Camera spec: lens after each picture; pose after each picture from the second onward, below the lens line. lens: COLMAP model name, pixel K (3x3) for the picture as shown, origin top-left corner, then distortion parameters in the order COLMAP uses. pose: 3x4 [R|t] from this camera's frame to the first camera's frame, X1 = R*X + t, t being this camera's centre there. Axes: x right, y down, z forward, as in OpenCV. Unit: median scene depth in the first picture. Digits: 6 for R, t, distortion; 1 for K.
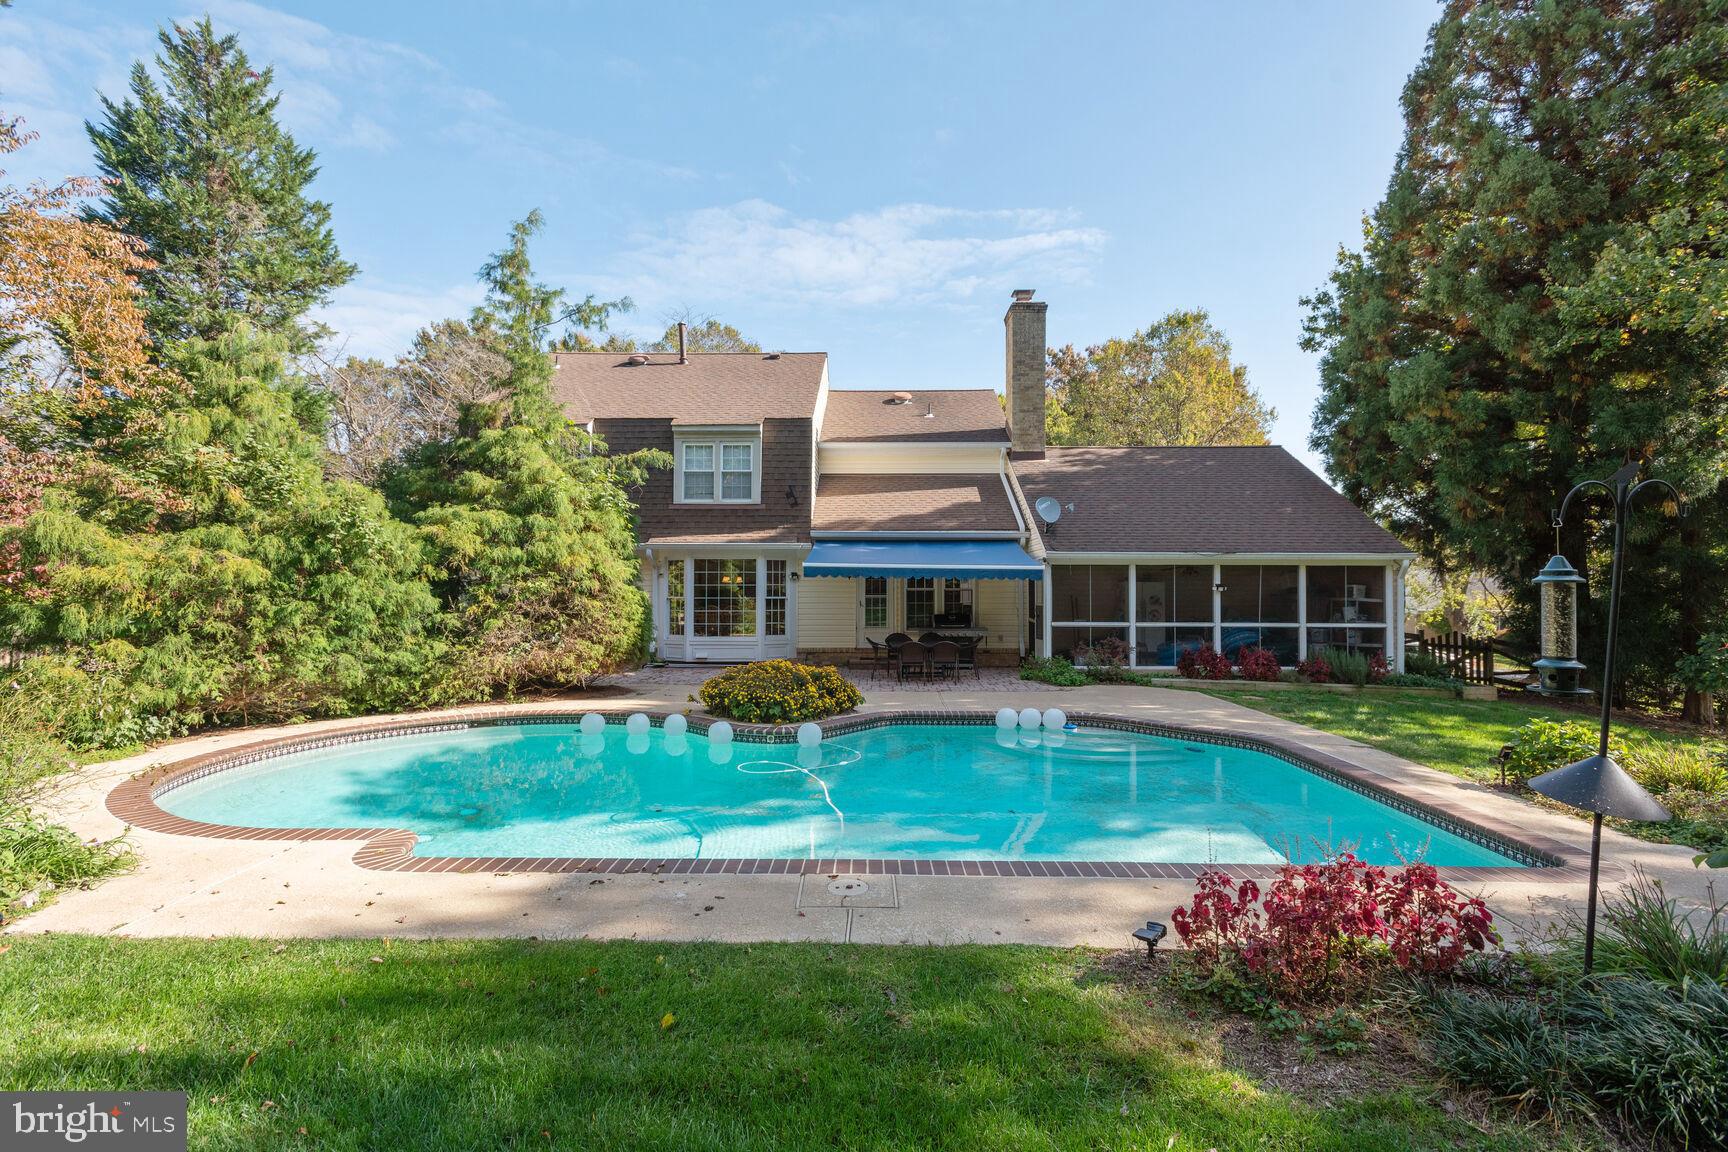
lens RADIAL K [[806.0, 0, 866.4], [0, 806.0, 575.4], [0, 0, 1]] dist [0.018975, -0.005472]
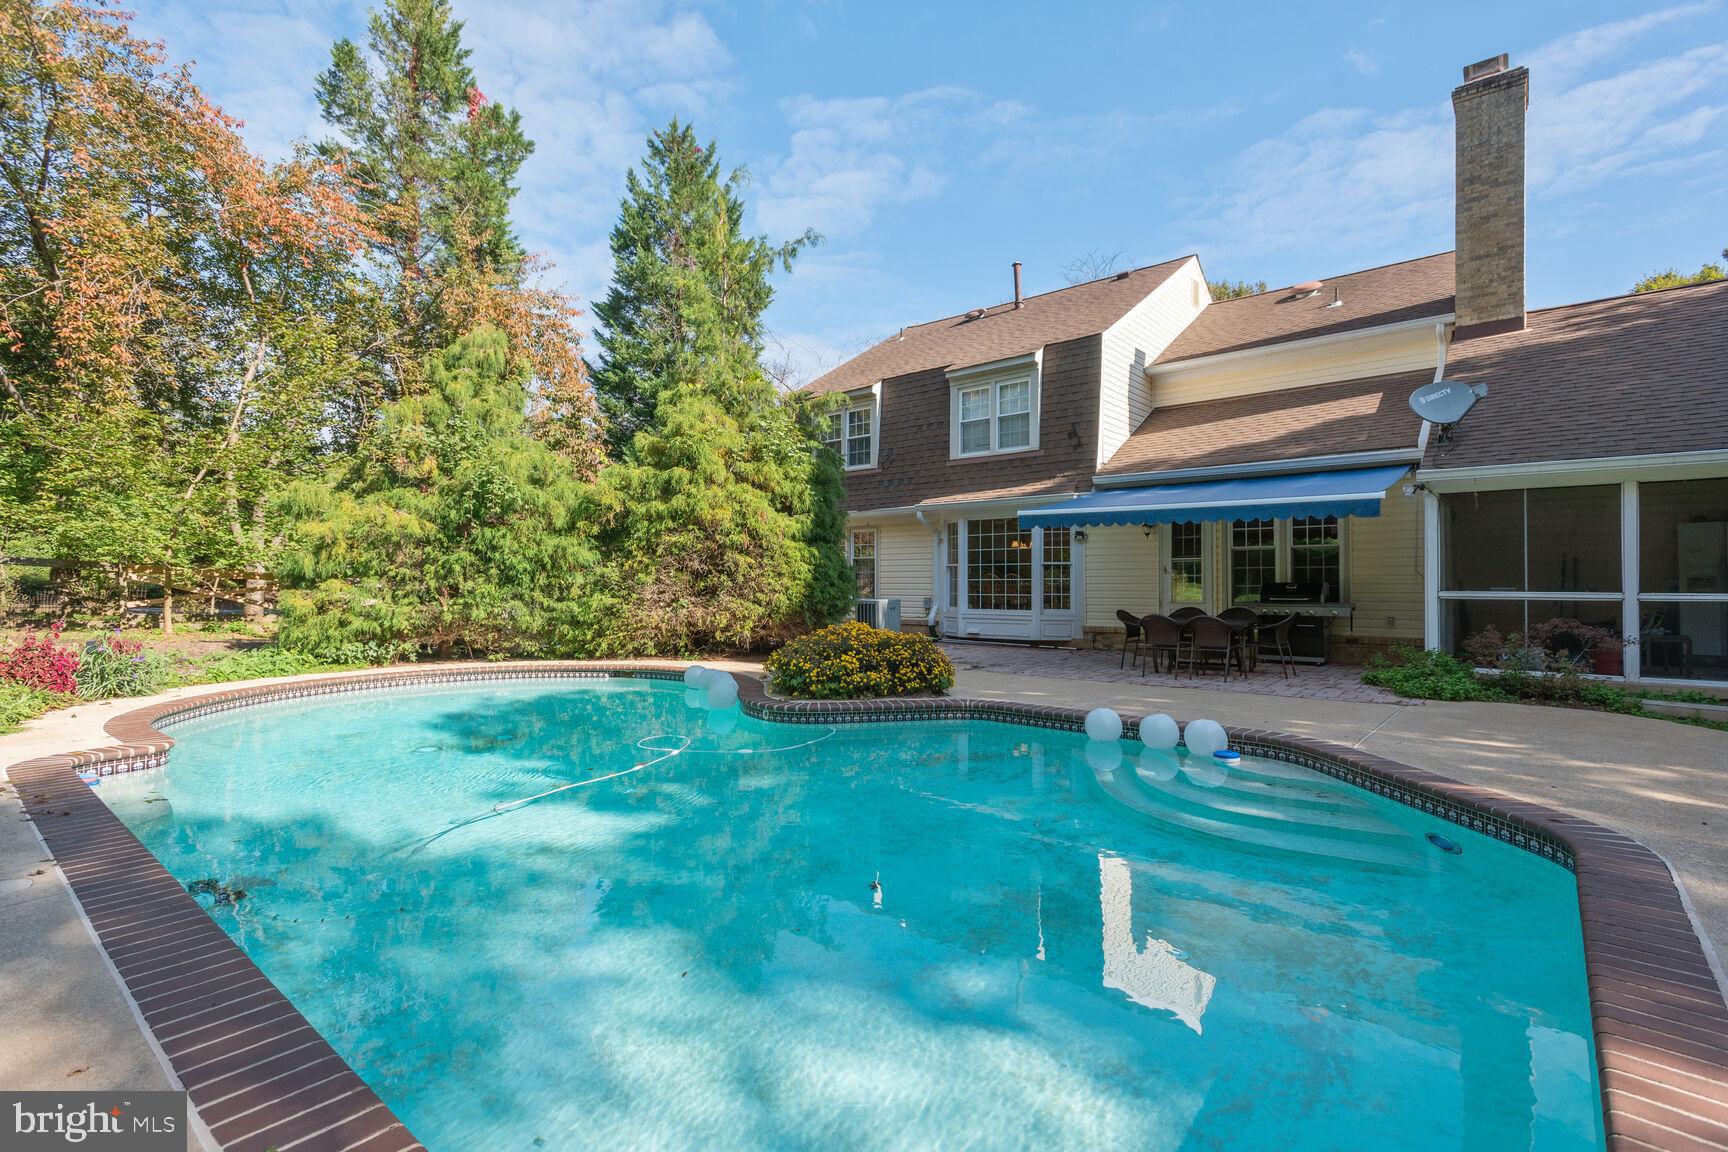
lens RADIAL K [[802.8, 0, 865.3], [0, 802.8, 578.7], [0, 0, 1]] dist [0.017490, -0.000887]
pose [[0.776005, -0.005004, -0.630707, 0.278886], [0.010796, 0.999927, 0.005351, 0.041204], [0.630635, -0.010961, 0.776003, 0.279373]]
